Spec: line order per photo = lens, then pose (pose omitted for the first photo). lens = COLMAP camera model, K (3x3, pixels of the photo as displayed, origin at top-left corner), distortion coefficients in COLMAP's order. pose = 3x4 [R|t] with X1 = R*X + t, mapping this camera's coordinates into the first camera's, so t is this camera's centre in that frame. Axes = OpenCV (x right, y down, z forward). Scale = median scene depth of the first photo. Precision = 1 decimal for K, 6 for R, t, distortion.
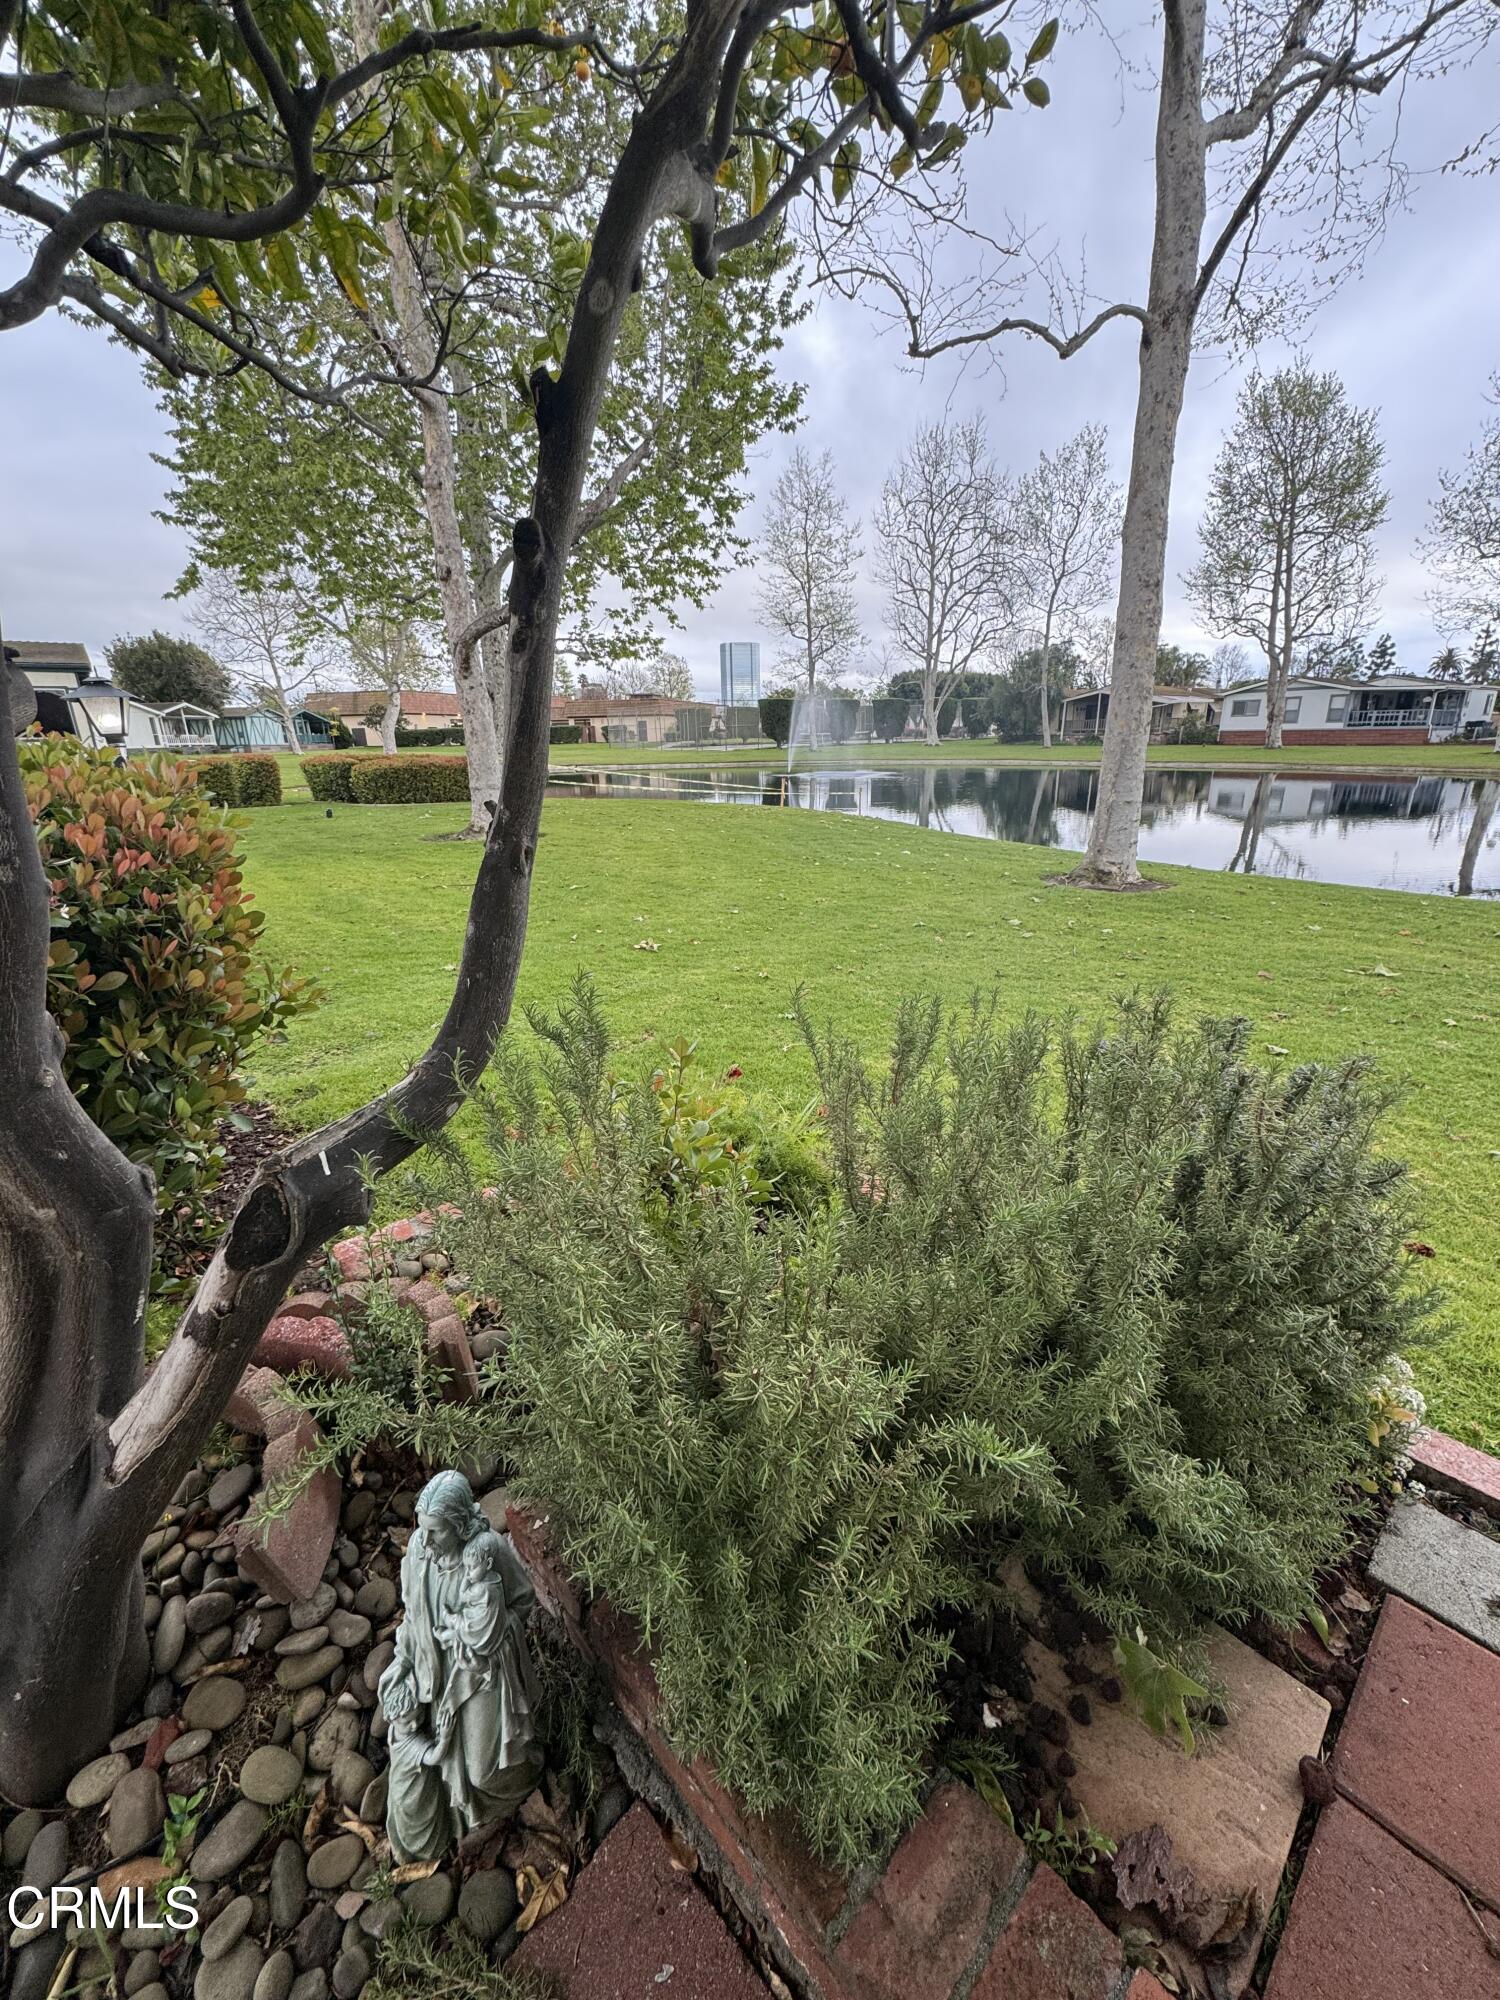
lens RADIAL K [[798.3, 0, 750.0], [0, 798.3, 1000.0], [0, 0, 1]] dist [-0.002954, 0.000720]
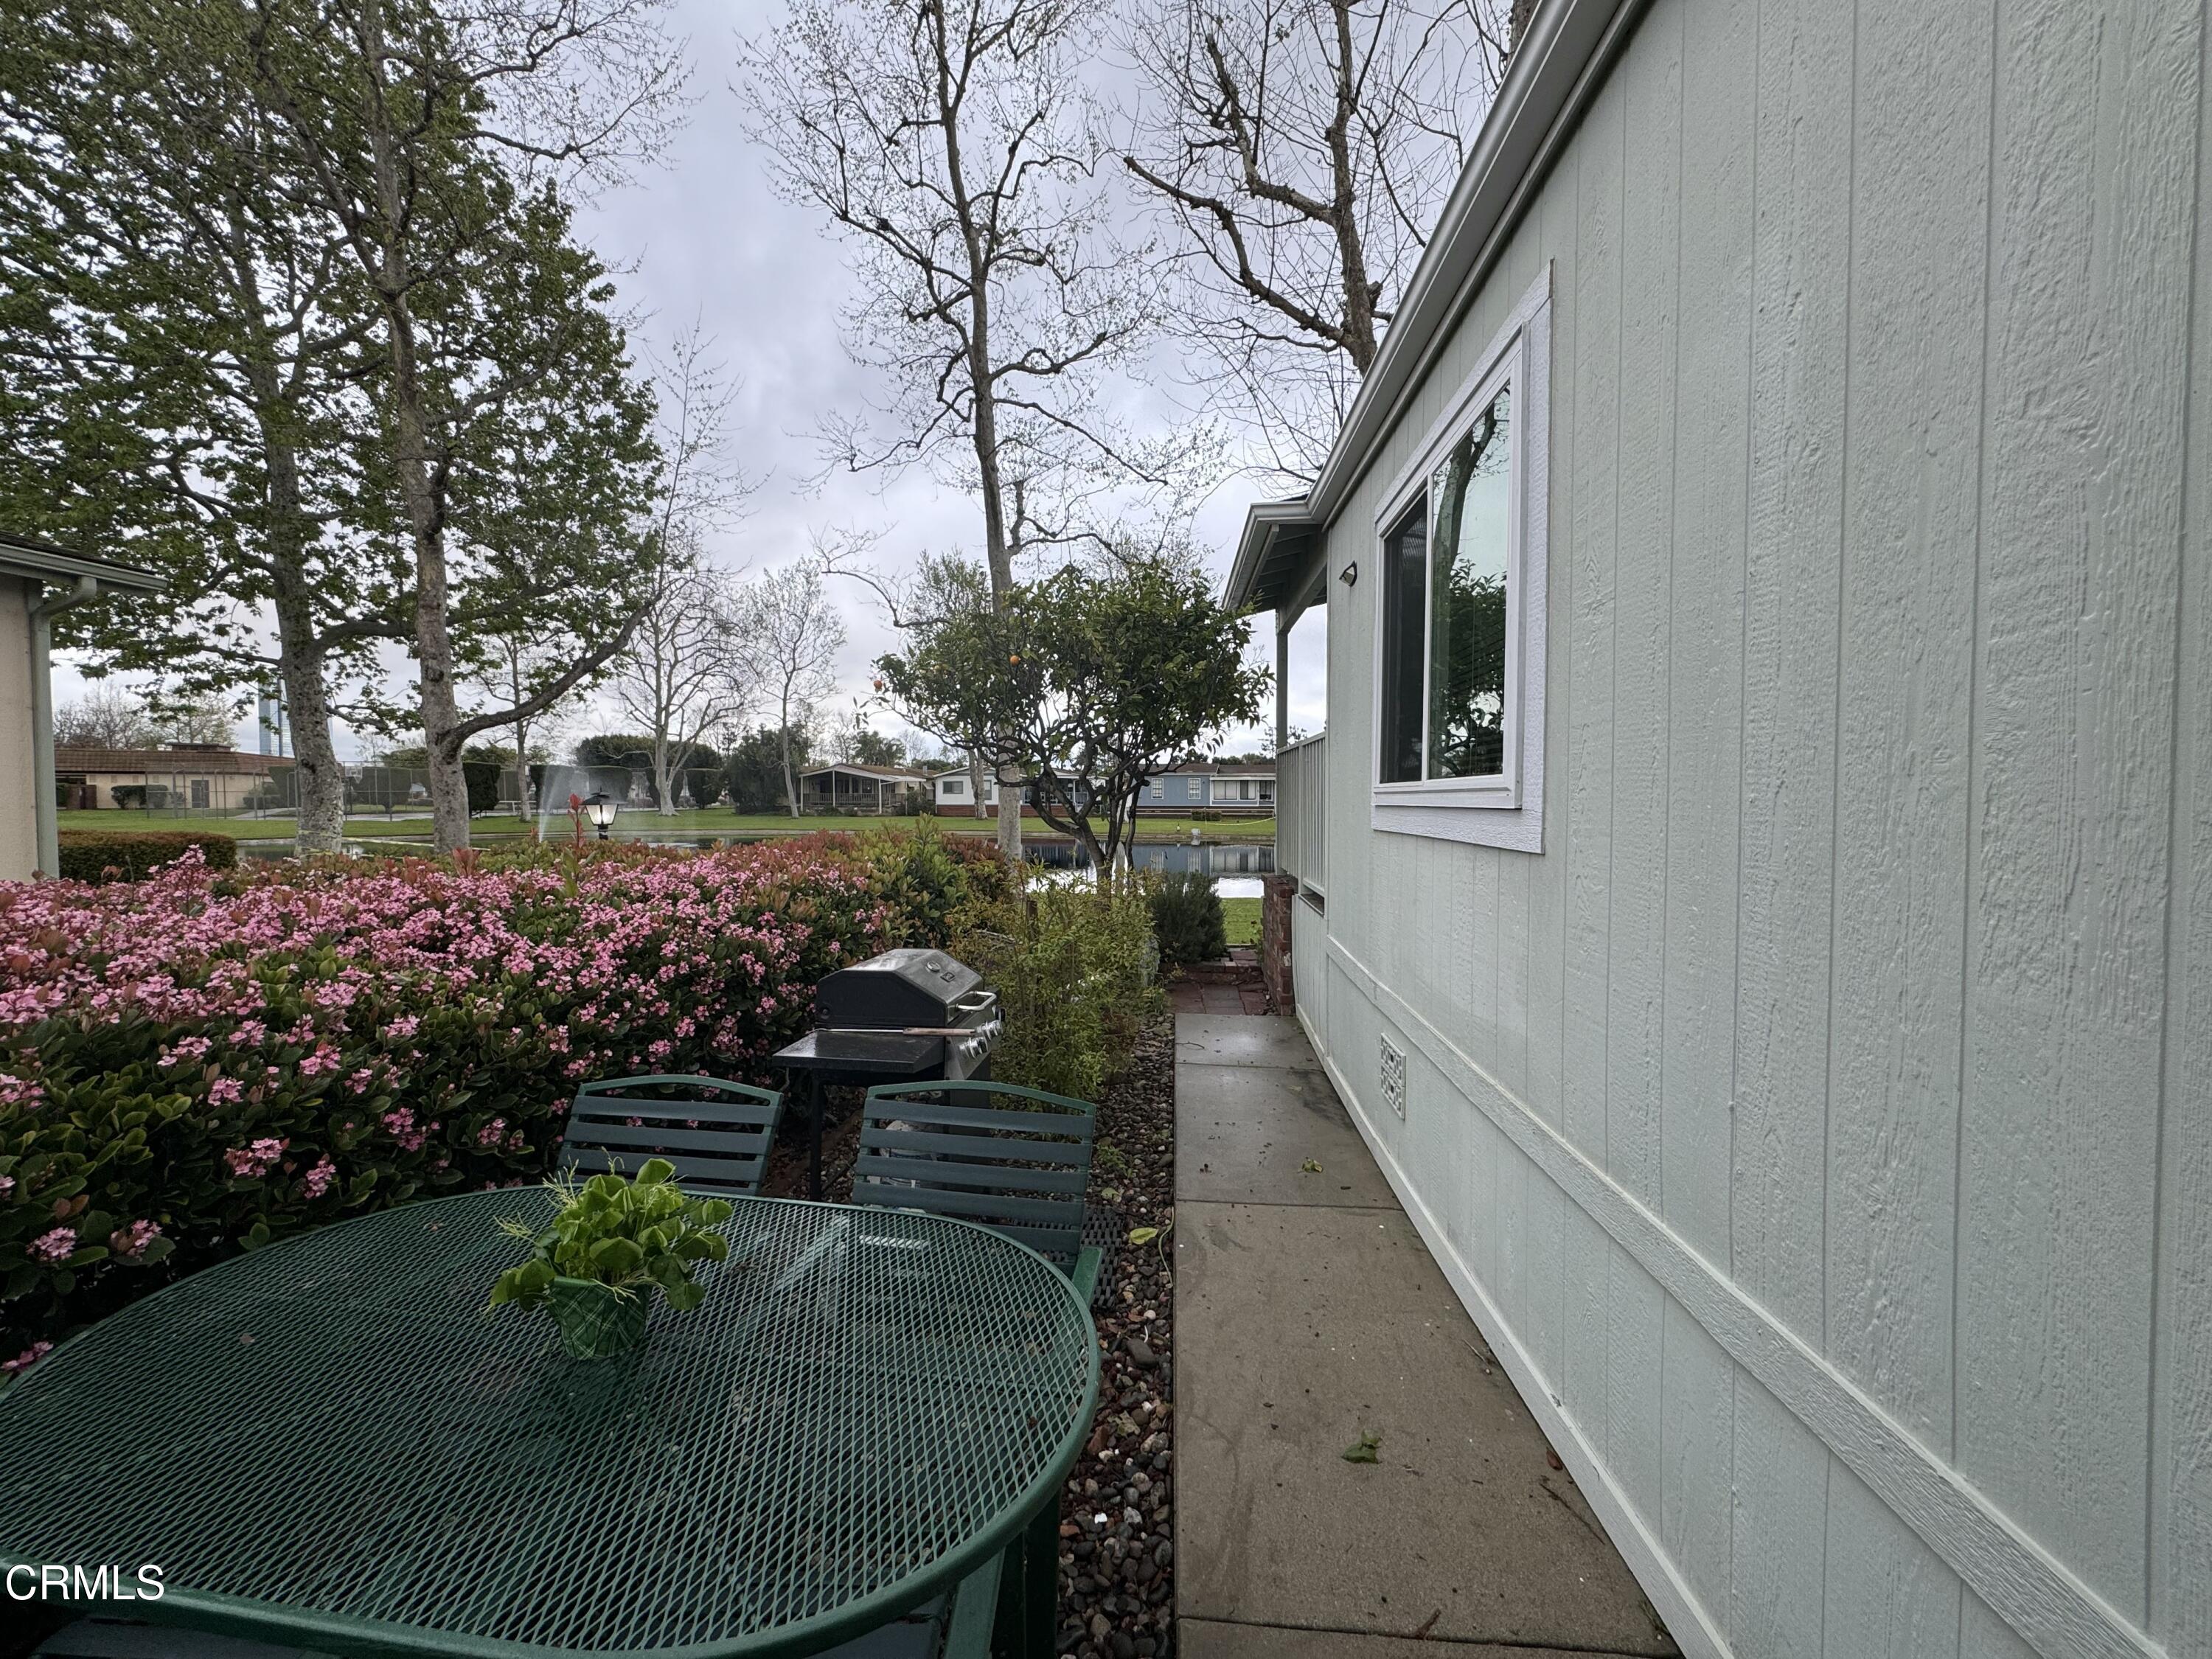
lens RADIAL K [[879.7, 0, 1101.8], [0, 879.7, 828.9], [0, 0, 1]] dist [-0.003424, 0.000051]
pose [[0.745709, -0.007284, 0.666232, -0.088592], [0.199345, 0.956574, -0.212668, 0.020916], [-0.635751, 0.291399, 0.714778, -0.071321]]
